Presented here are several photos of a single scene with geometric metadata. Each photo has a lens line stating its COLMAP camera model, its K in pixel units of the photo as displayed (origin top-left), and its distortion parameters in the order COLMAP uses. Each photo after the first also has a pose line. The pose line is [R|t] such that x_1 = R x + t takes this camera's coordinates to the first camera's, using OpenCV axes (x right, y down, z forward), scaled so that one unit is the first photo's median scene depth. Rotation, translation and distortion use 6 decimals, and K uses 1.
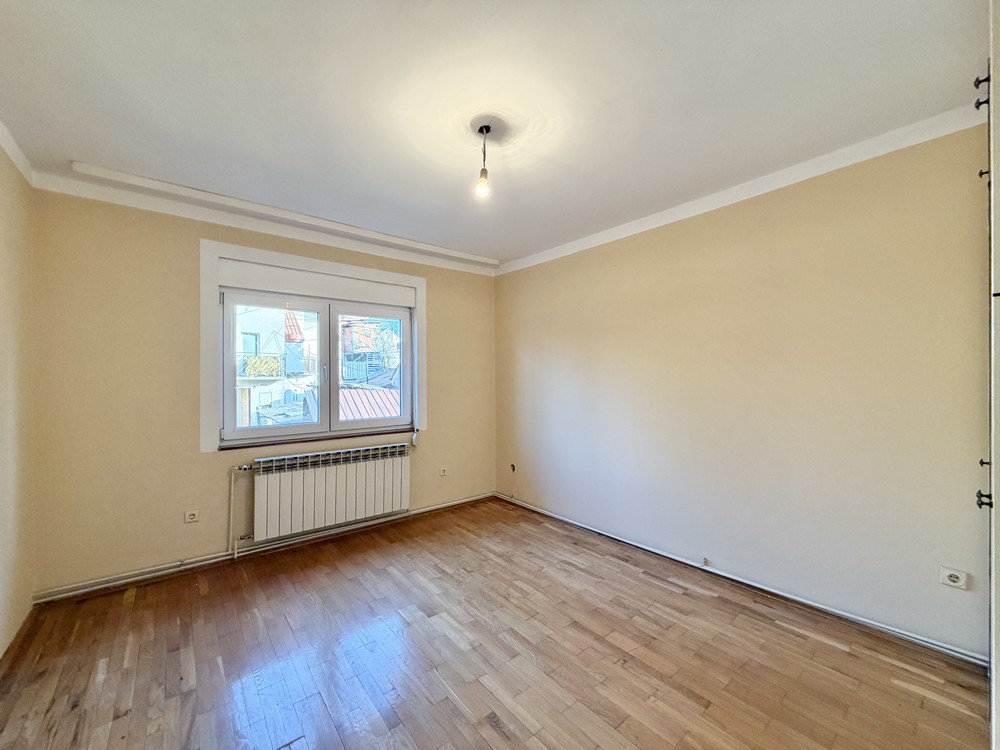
lens RADIAL K [[397.2, 0, 491.5], [0, 397.2, 373.7], [0, 0, 1]] dist [-0.000666, -0.000197]
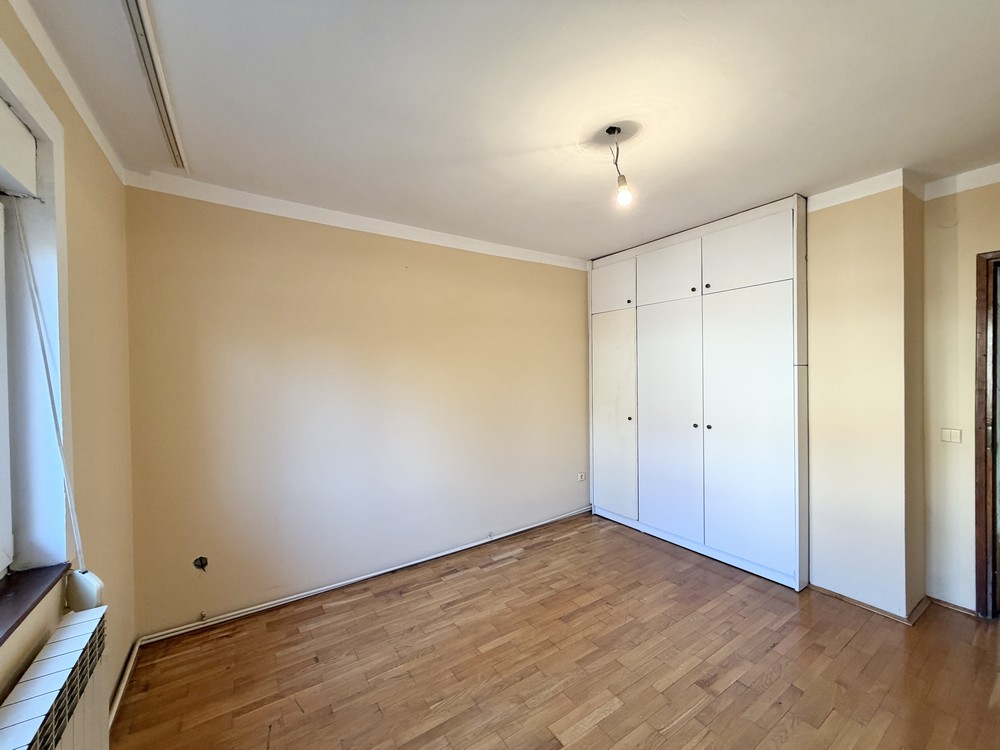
lens RADIAL K [[397.2, 0, 497.1], [0, 397.2, 376.1], [0, 0, 1]] dist [-0.000666, -0.000197]
pose [[0.087806, -0.002608, 0.996134, -0.723138], [0.002746, 0.999993, 0.002376, -0.030065], [-0.996134, 0.002527, 0.087812, 0.887619]]
